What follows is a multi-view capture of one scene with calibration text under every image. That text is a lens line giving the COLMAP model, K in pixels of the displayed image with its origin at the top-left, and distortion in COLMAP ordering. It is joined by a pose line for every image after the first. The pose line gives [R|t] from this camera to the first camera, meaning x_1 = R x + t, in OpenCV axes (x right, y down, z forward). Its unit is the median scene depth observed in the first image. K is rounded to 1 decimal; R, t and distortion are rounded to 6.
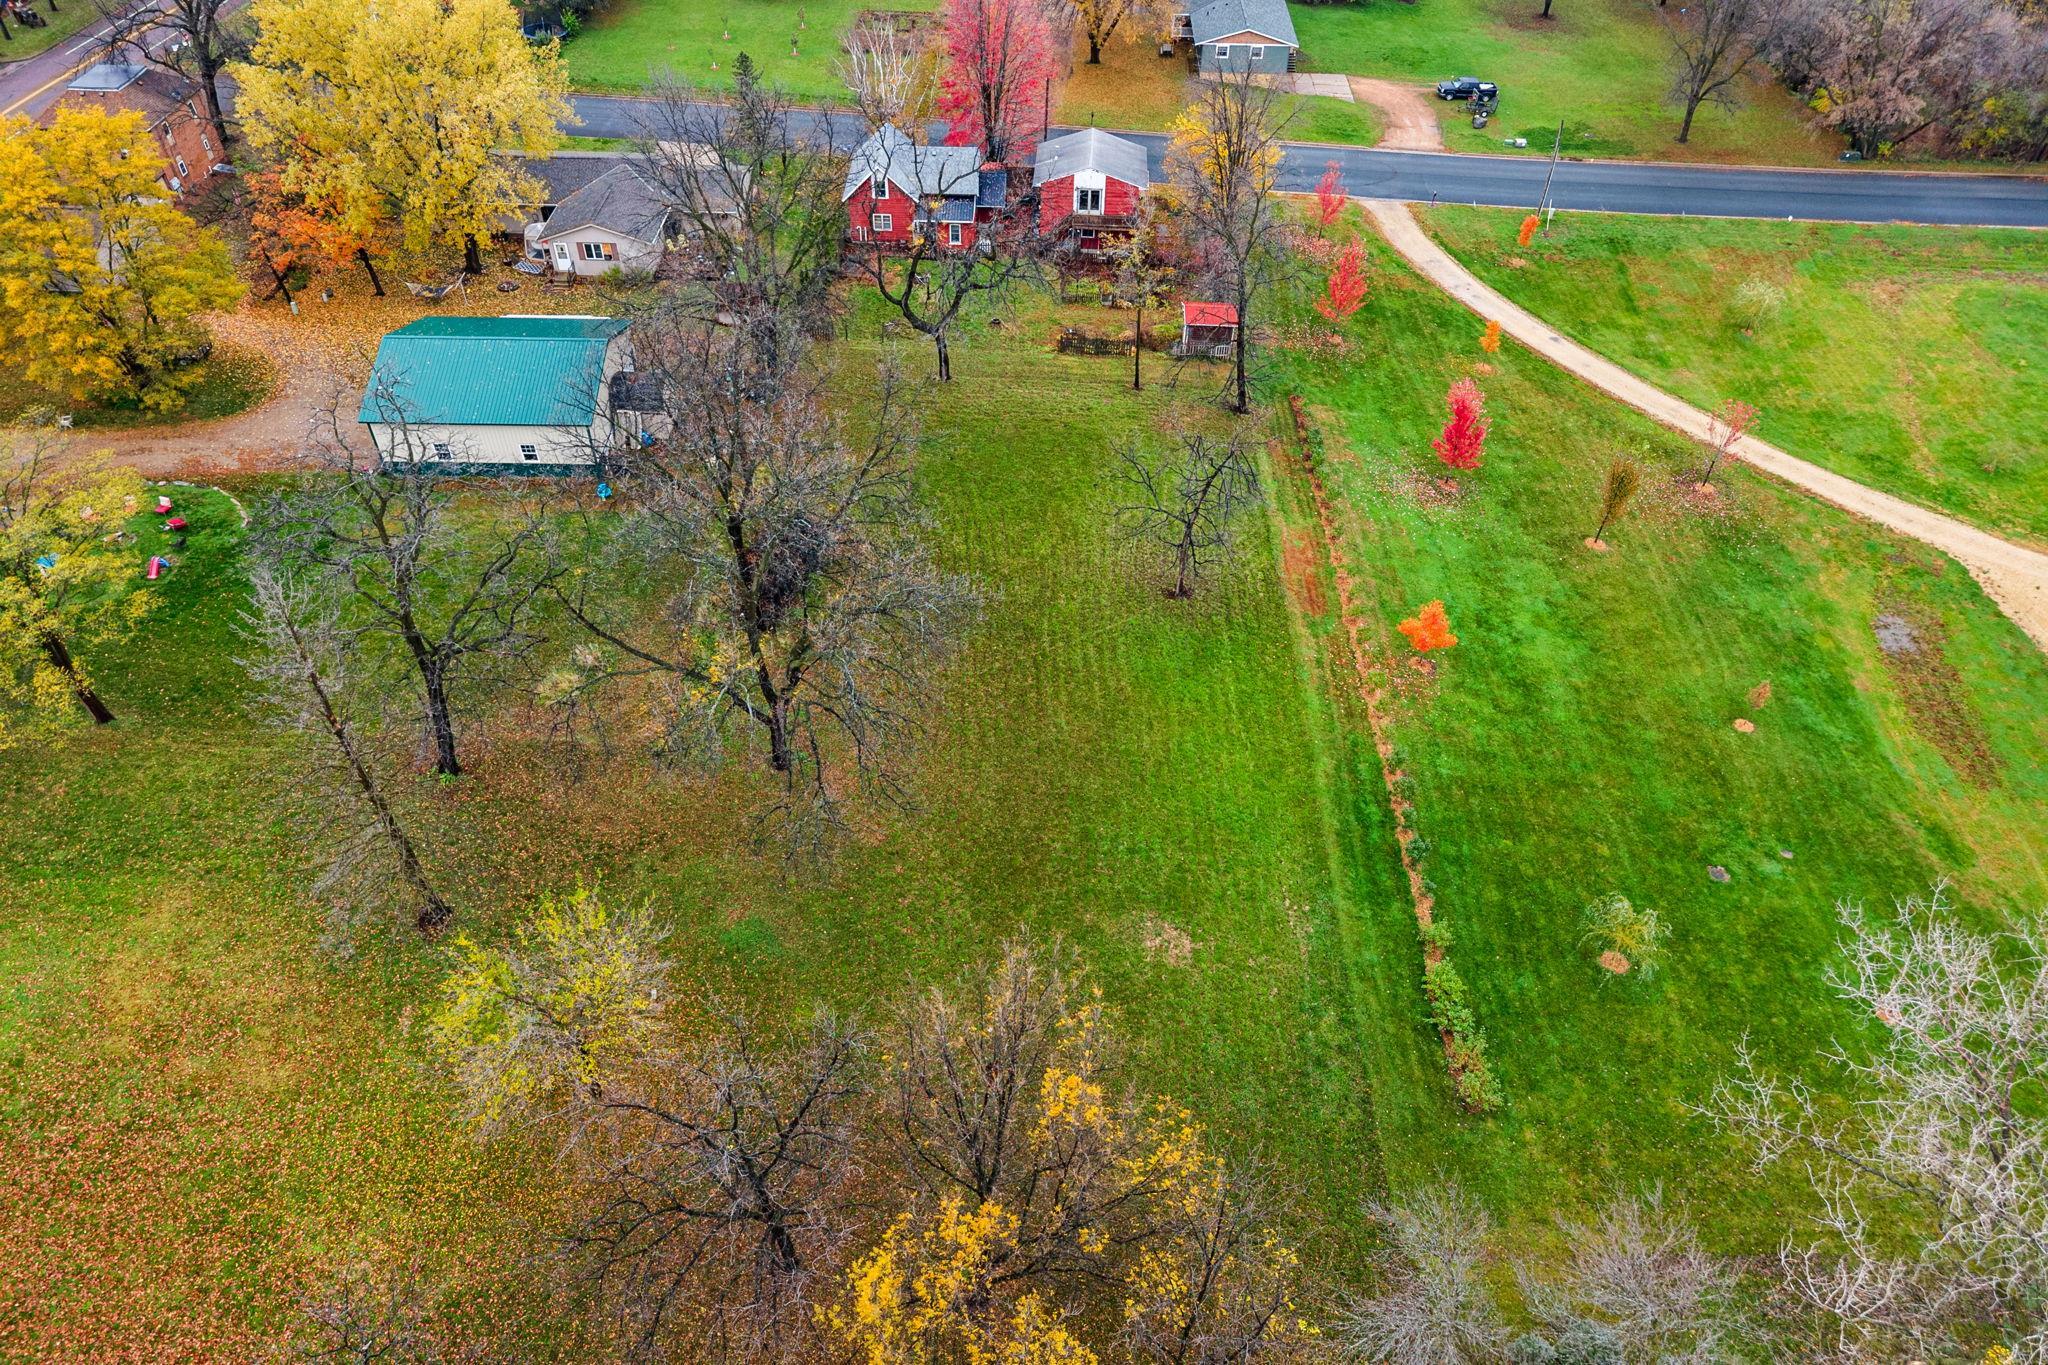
lens RADIAL K [[1371.8, 0, 1024.0], [0, 1371.8, 682.5], [0, 0, 1]] dist [0.048902, -0.052102]
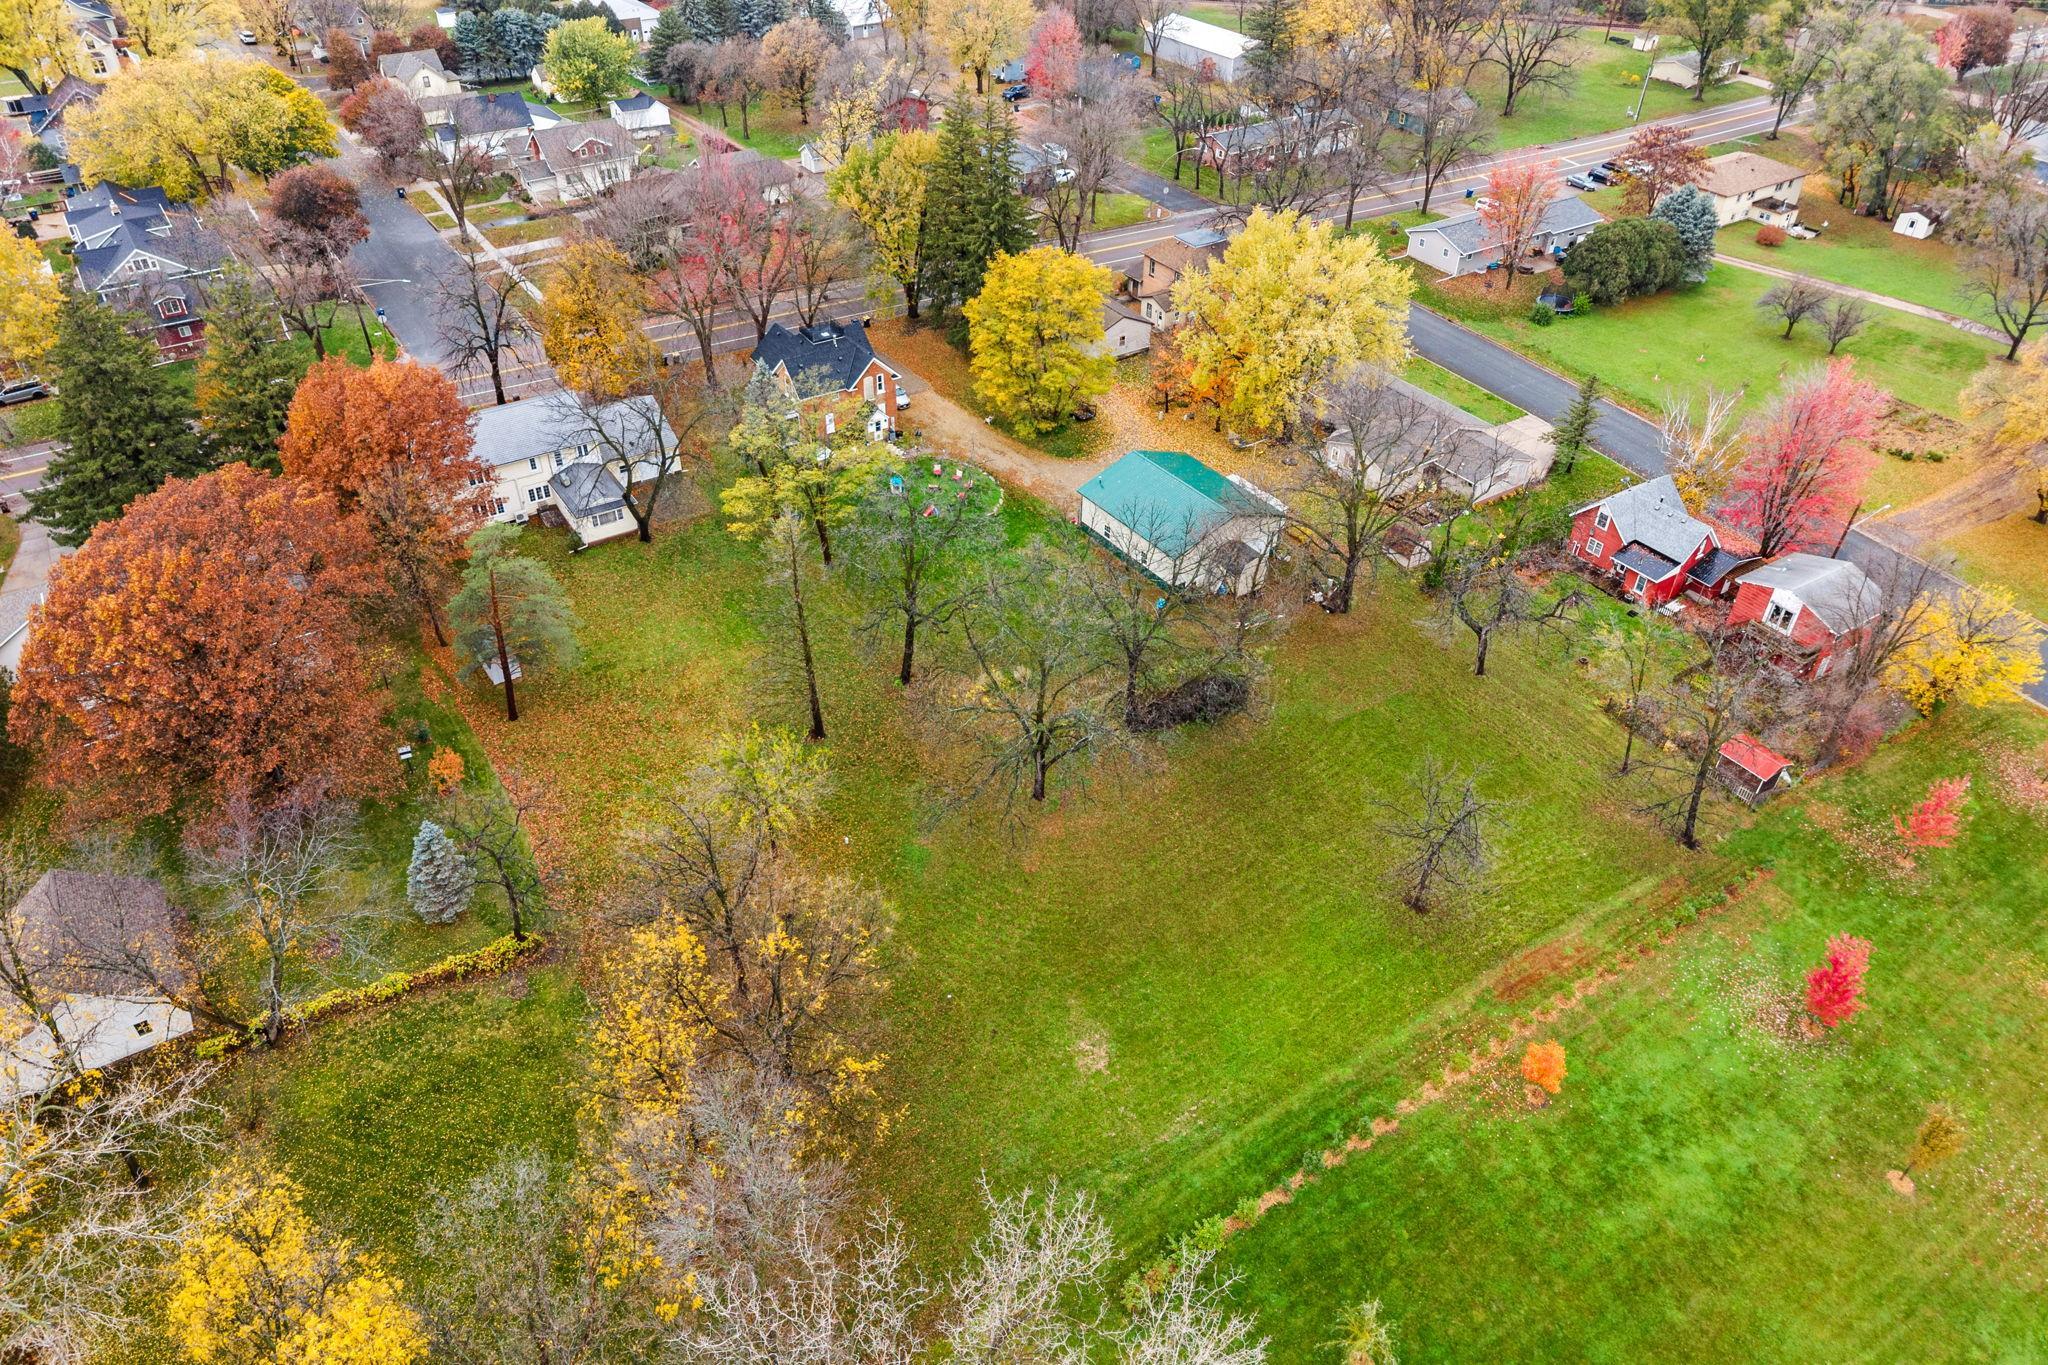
lens RADIAL K [[1371.8, 0, 1024.0], [0, 1371.8, 682.5], [0, 0, 1]] dist [0.048902, -0.052102]
pose [[0.576596, 0.496040, -0.649216, 0.467093], [-0.566003, 0.815557, 0.120444, -0.137974], [0.589218, 0.298011, 0.751007, -0.078620]]
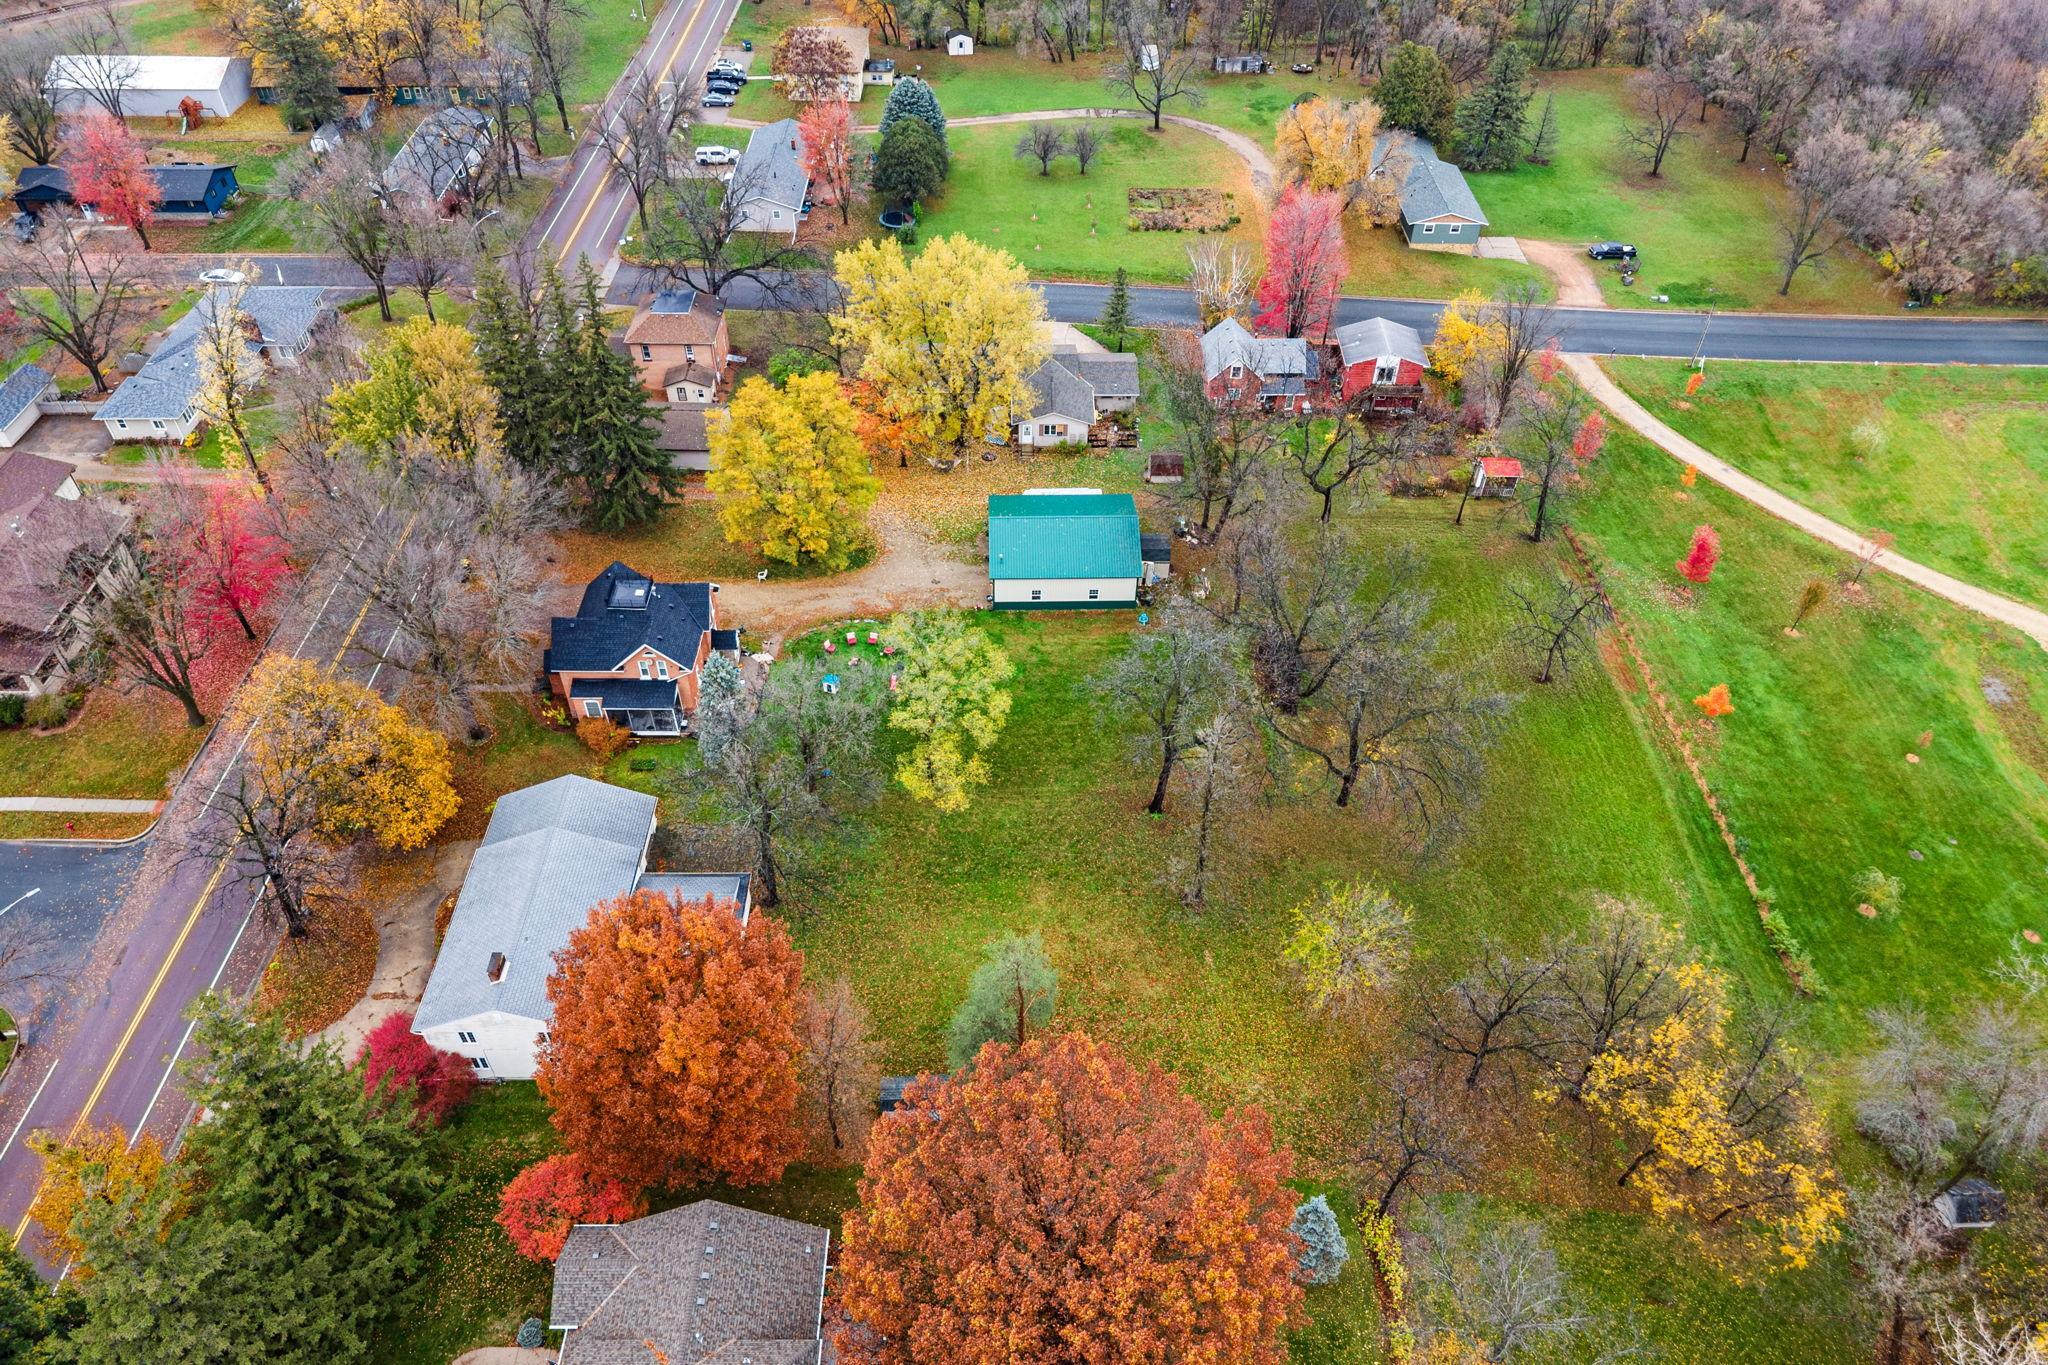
lens RADIAL K [[1371.8, 0, 1024.0], [0, 1371.8, 682.5], [0, 0, 1]] dist [0.048902, -0.052102]
pose [[0.999380, -0.024628, 0.025164, -0.404379], [0.024535, 0.999691, 0.004010, -0.066793], [-0.025255, -0.003390, 0.999675, -0.414886]]
